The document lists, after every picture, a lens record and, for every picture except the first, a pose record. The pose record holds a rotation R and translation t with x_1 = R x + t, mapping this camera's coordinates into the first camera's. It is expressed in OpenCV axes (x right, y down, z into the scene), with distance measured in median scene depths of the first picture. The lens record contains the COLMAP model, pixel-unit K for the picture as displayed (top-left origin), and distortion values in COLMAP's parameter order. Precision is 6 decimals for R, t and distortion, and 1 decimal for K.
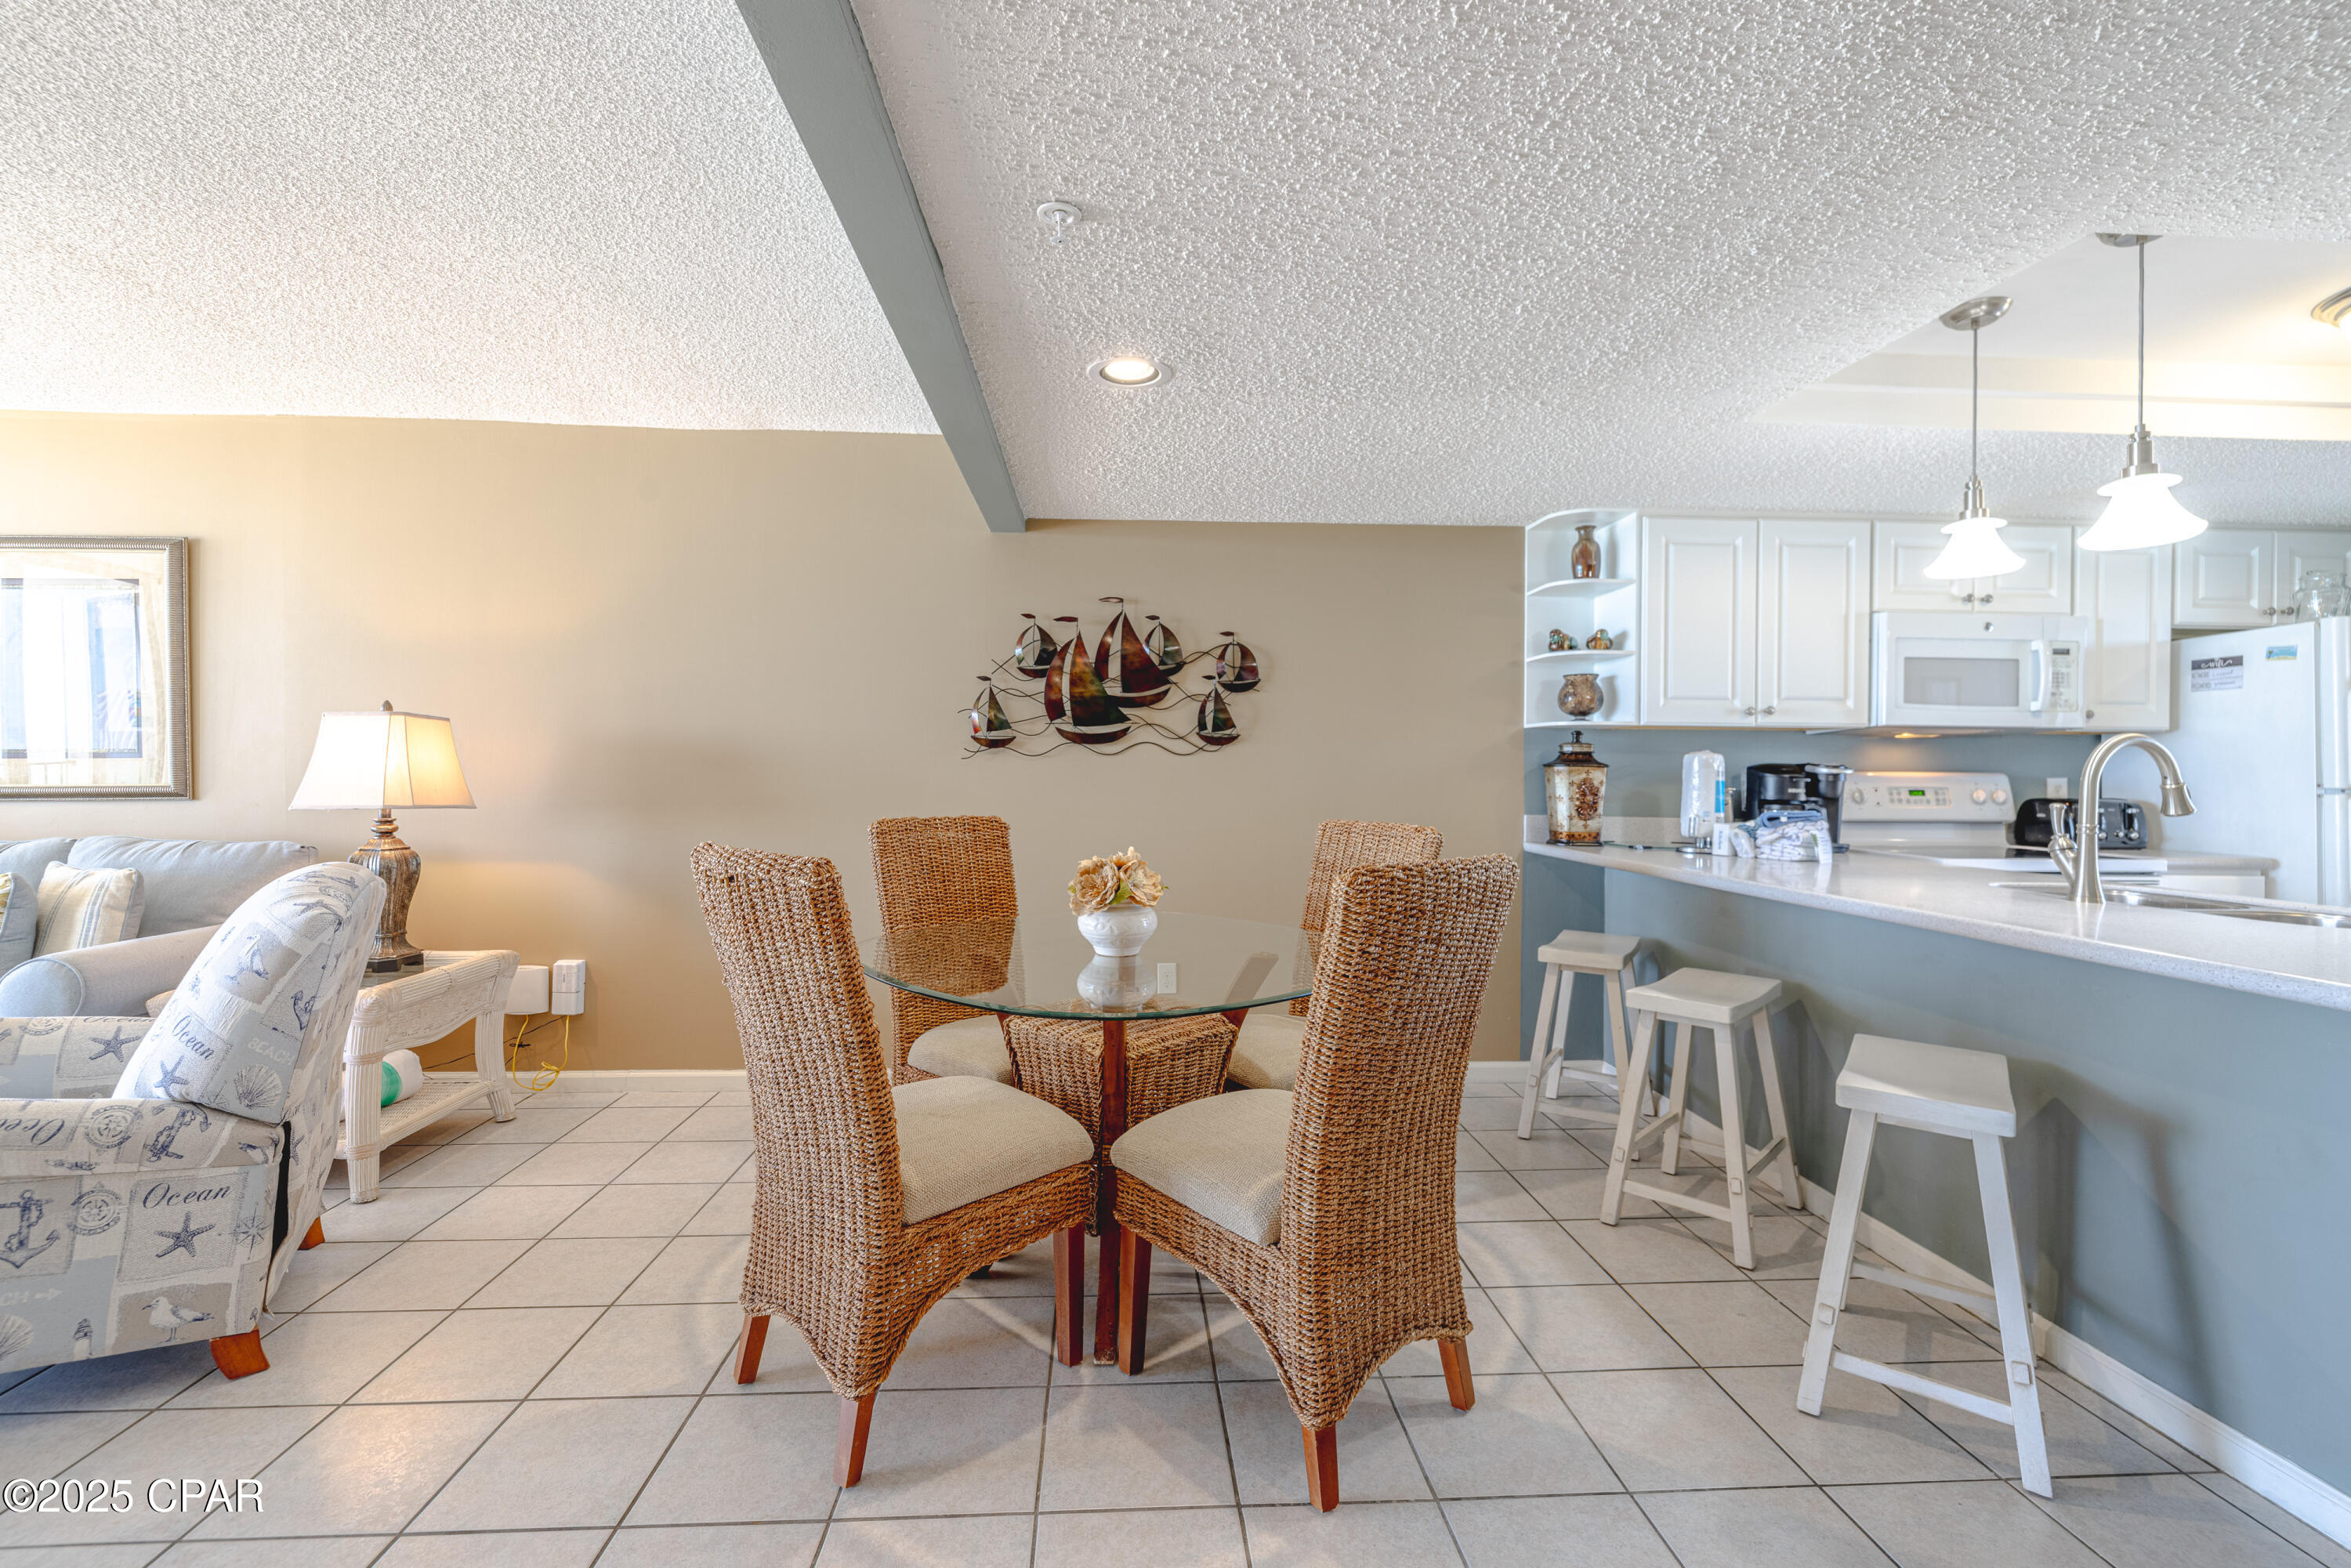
lens RADIAL K [[1000.4, 0, 1157.6], [0, 1000.4, 772.2], [0, 0, 1]] dist [0.007460, -0.003714]
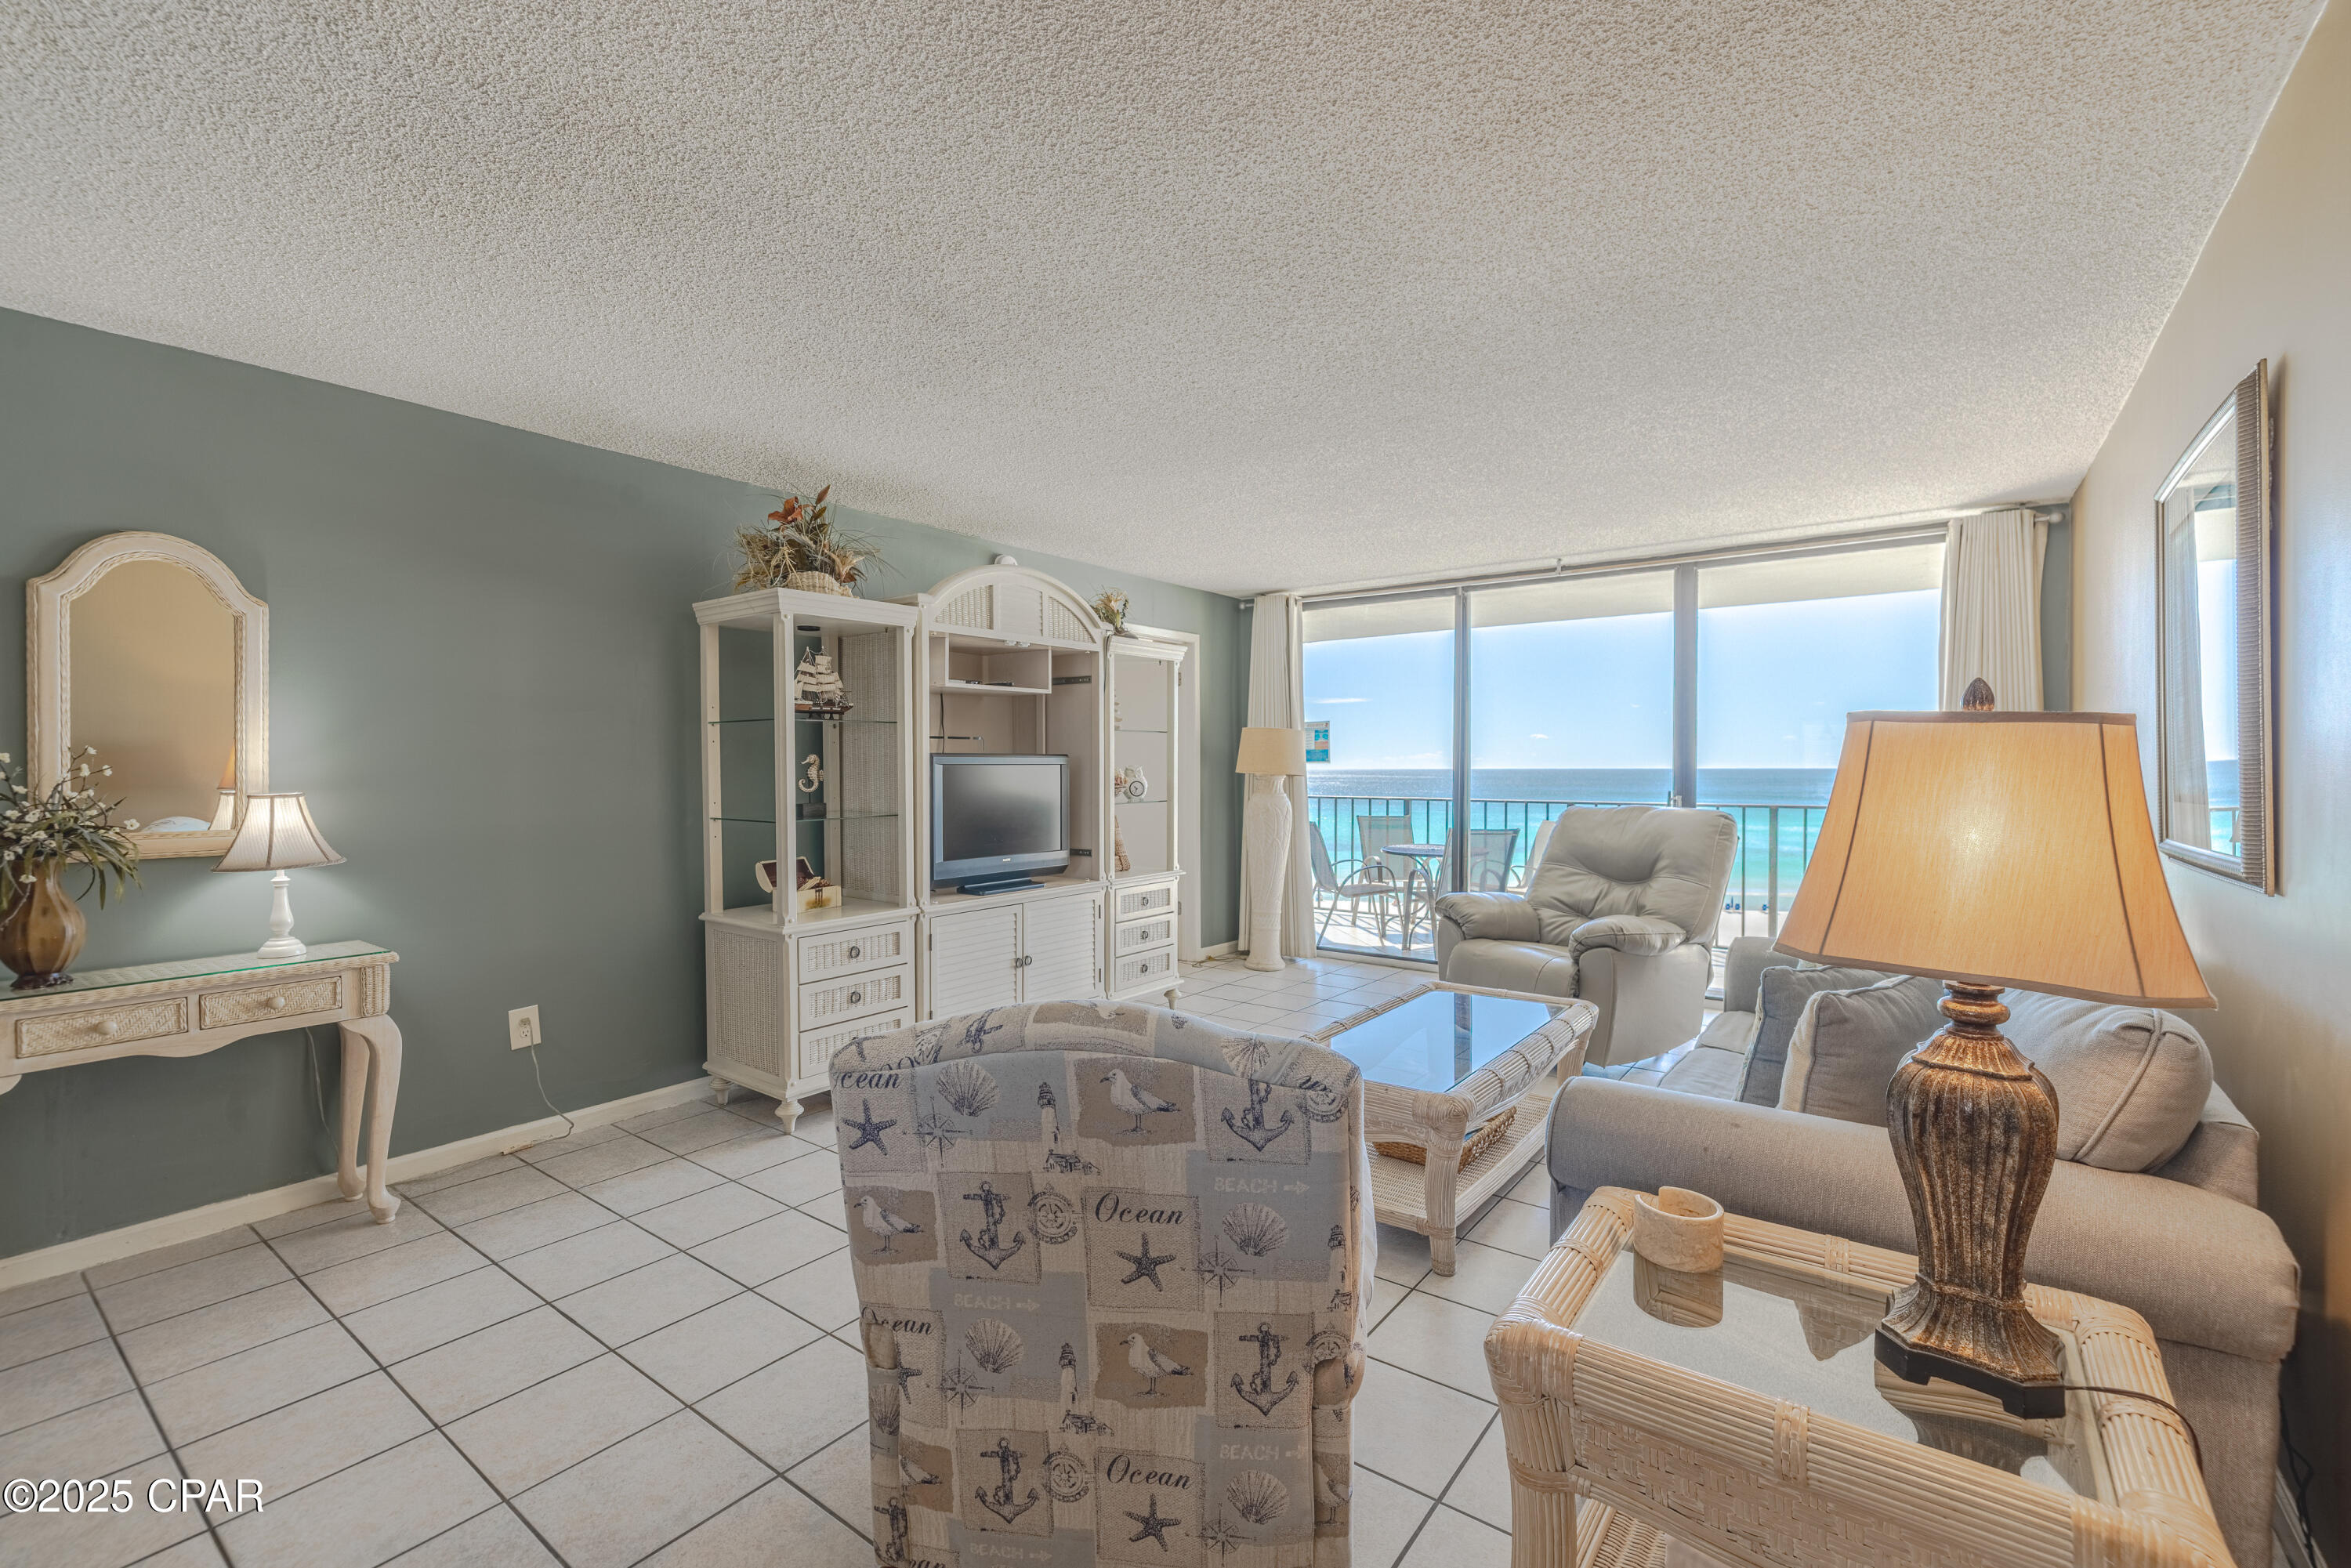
lens RADIAL K [[1000.4, 0, 1154.6], [0, 1000.4, 774.7], [0, 0, 1]] dist [0.007460, -0.003714]
pose [[-0.646045, 0.001037, -0.763299, -0.262370], [-0.002829, 0.999989, 0.003754, -0.033970], [0.763294, 0.004585, -0.646035, 0.933560]]
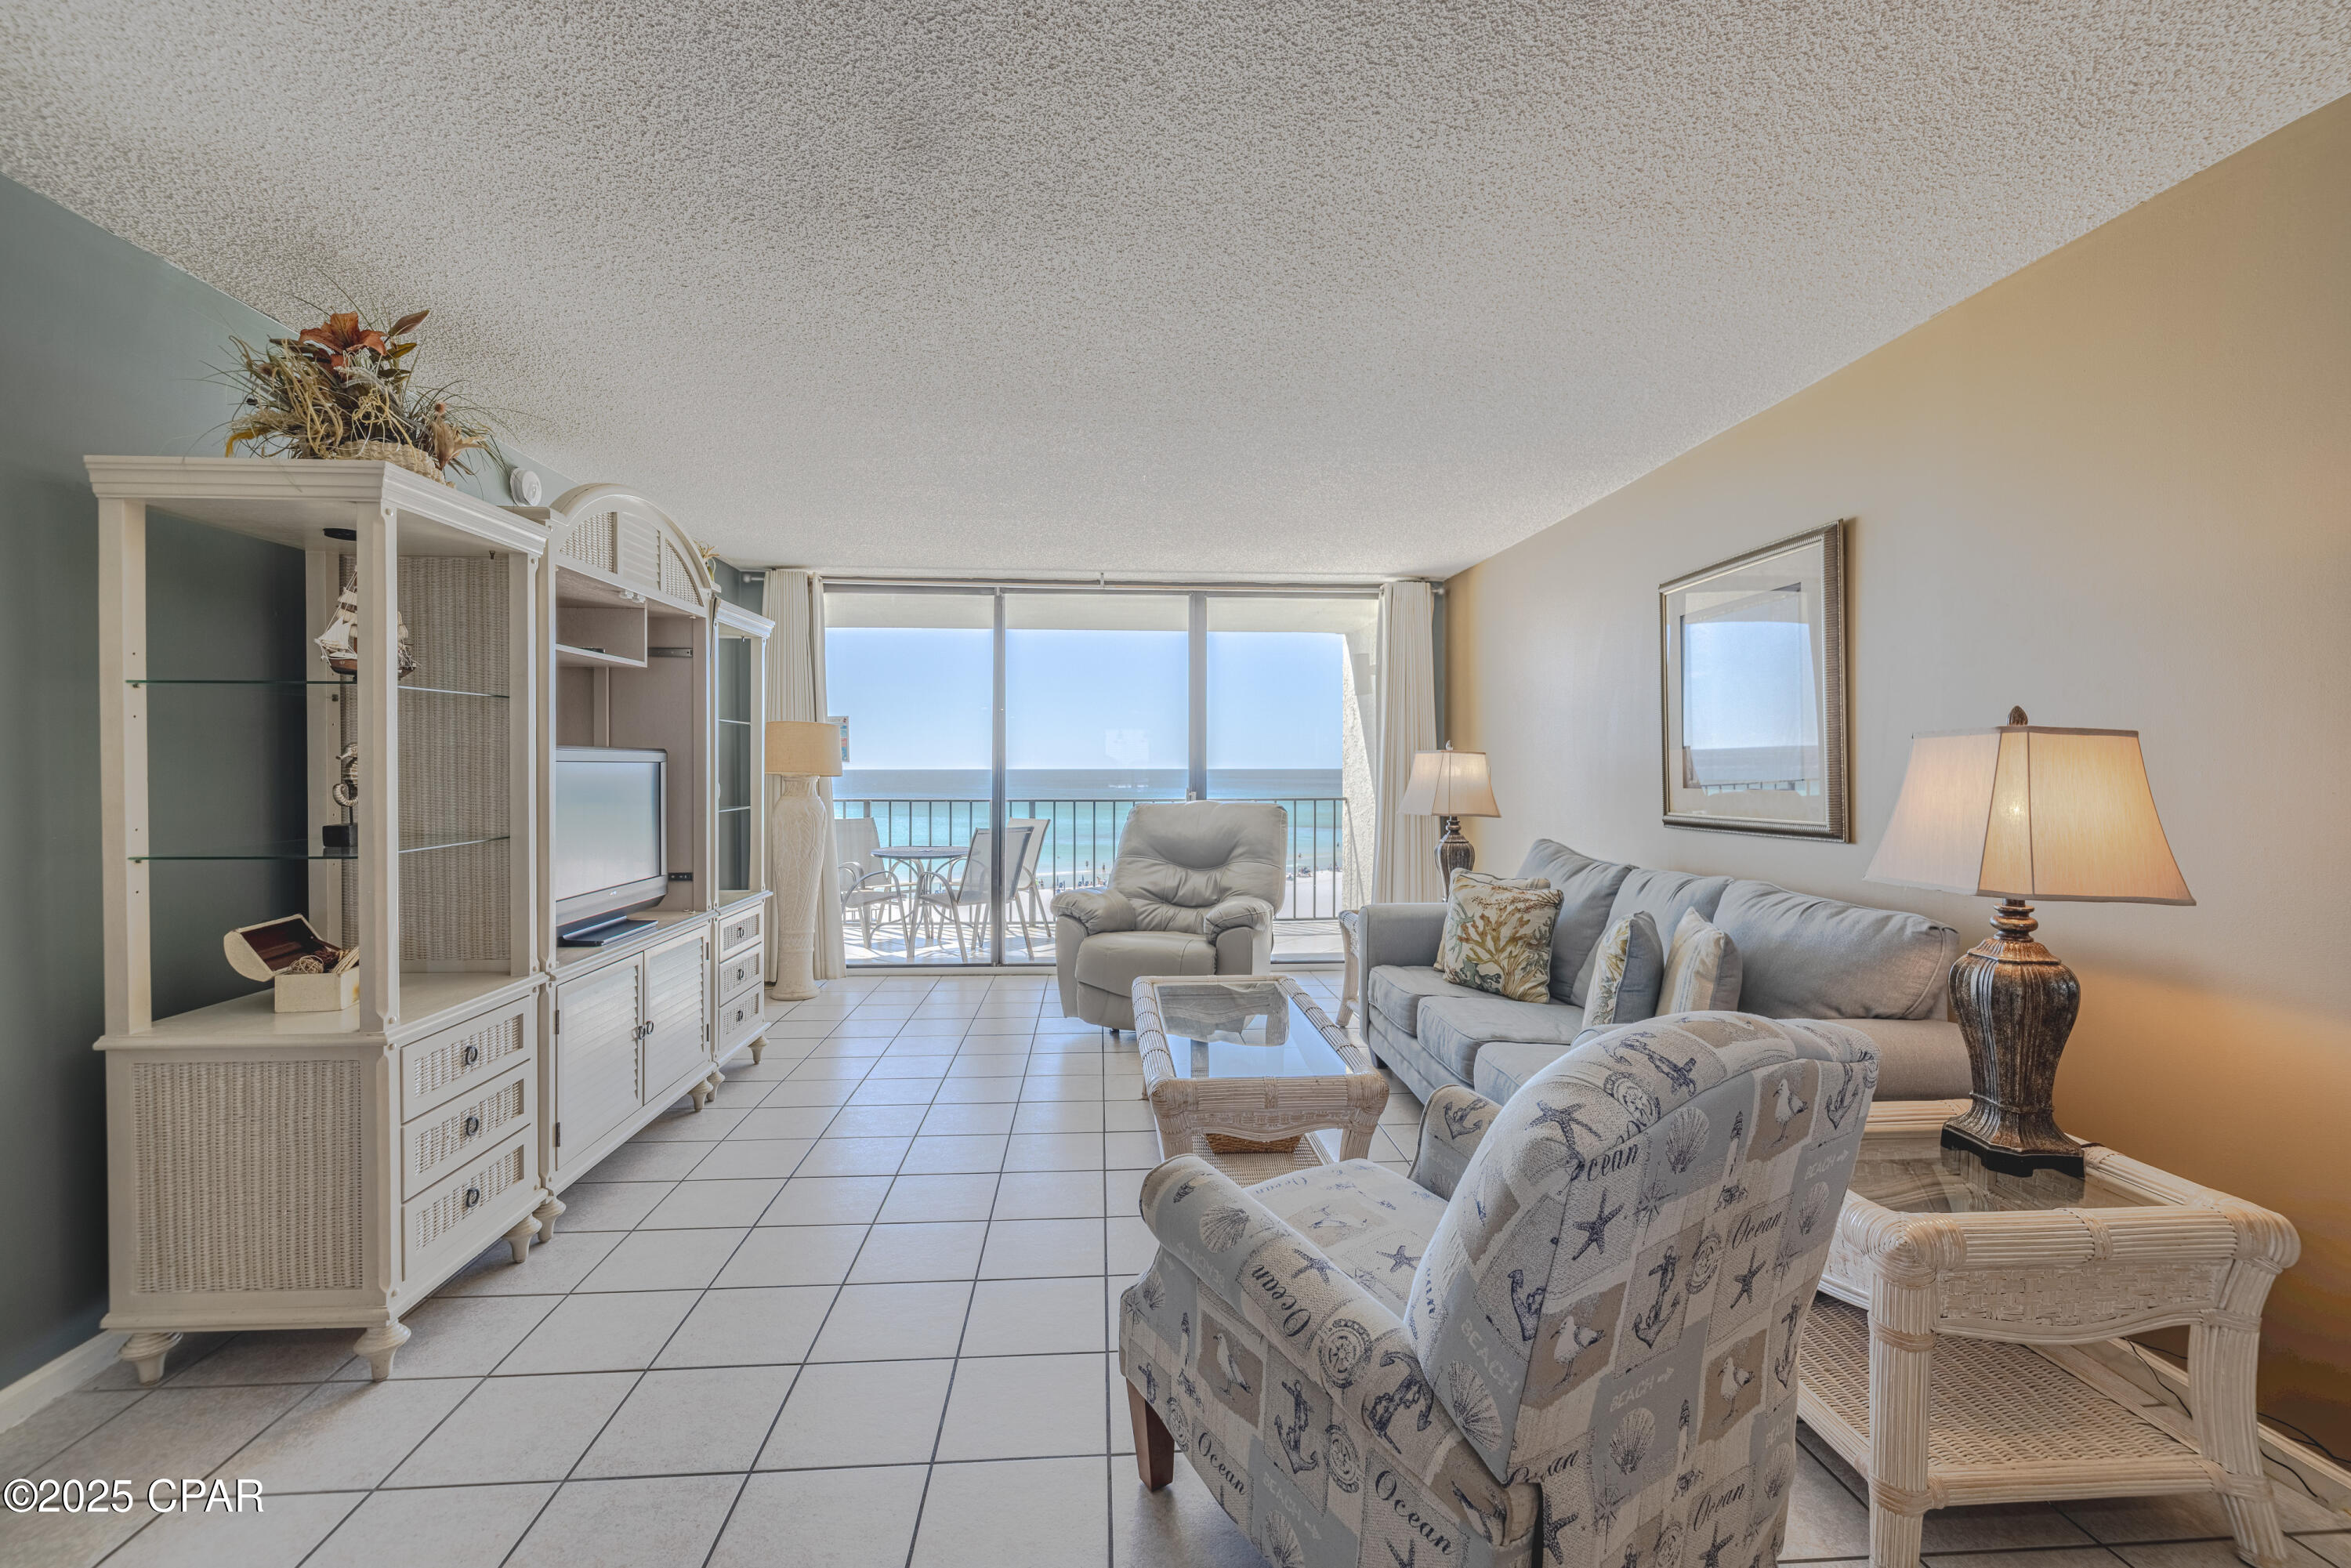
lens RADIAL K [[1000.4, 0, 1175.7], [0, 1000.4, 770.3], [0, 0, 1]] dist [0.007460, -0.003714]
pose [[0.025942, -0.002565, -0.999660, -0.175672], [0.000822, 0.999996, -0.002544, -0.030945], [0.999663, -0.000755, 0.025944, 0.453483]]
